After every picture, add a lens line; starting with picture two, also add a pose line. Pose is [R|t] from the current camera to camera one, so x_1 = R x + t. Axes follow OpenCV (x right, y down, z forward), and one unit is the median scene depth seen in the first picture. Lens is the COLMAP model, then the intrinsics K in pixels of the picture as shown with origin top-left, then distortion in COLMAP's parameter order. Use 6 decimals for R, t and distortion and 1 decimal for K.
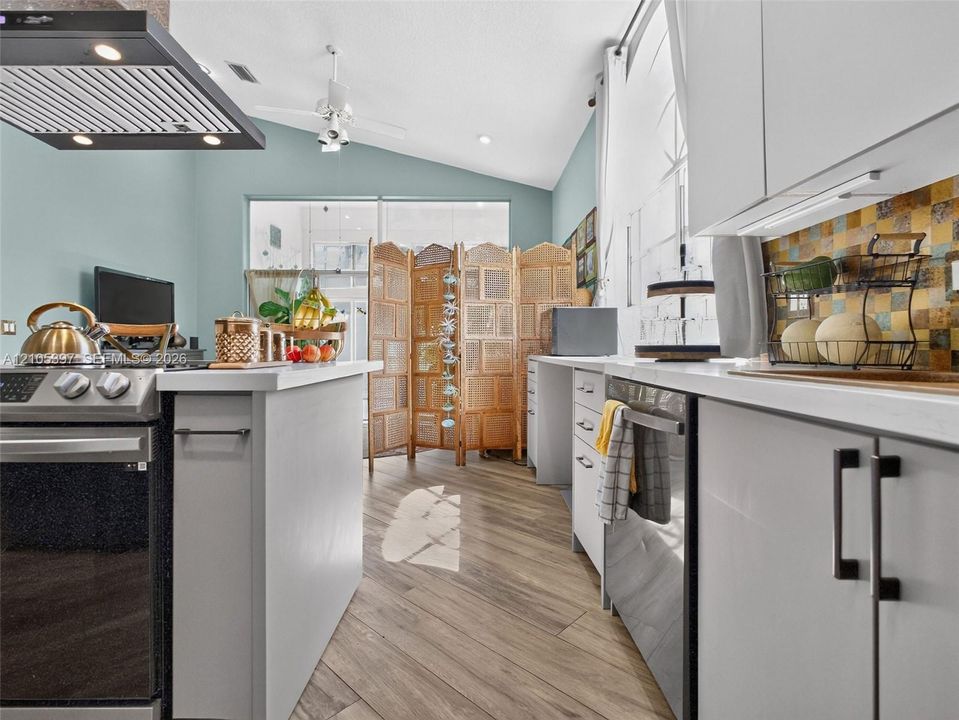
lens RADIAL K [[457.9, 0, 475.3], [0, 457.9, 348.1], [0, 0, 1]] dist [-0.008346, 0.003252]
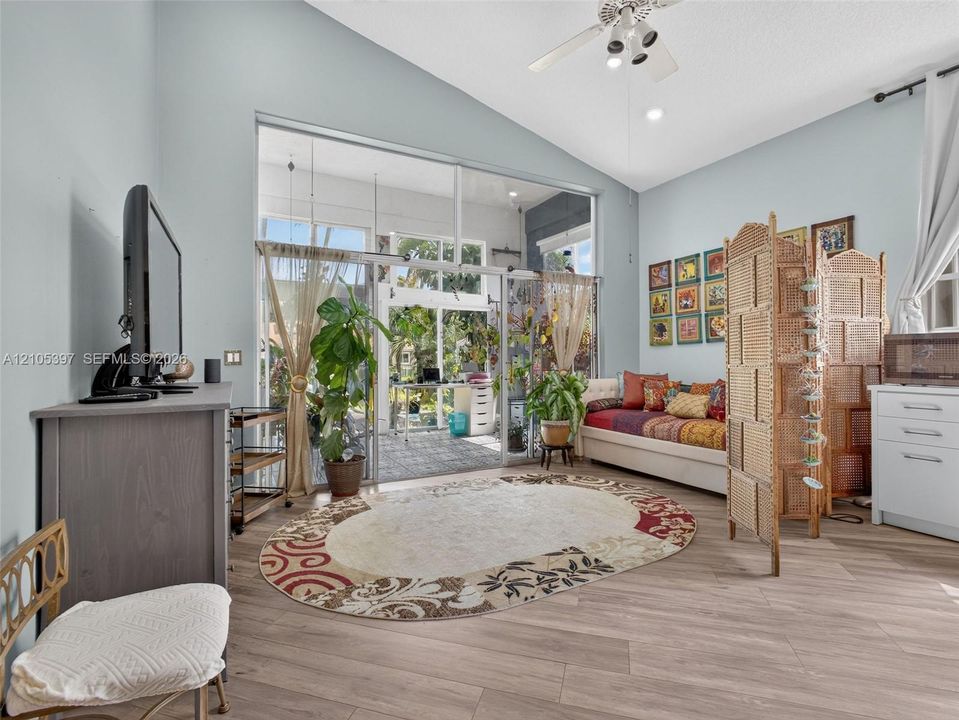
lens RADIAL K [[457.9, 0, 483.0], [0, 457.9, 354.1], [0, 0, 1]] dist [-0.008346, 0.003252]
pose [[0.888542, 0.002546, 0.458787, -1.938648], [0.002954, 0.999932, -0.011270, -0.078776], [-0.458785, 0.011369, 0.888475, 1.360440]]
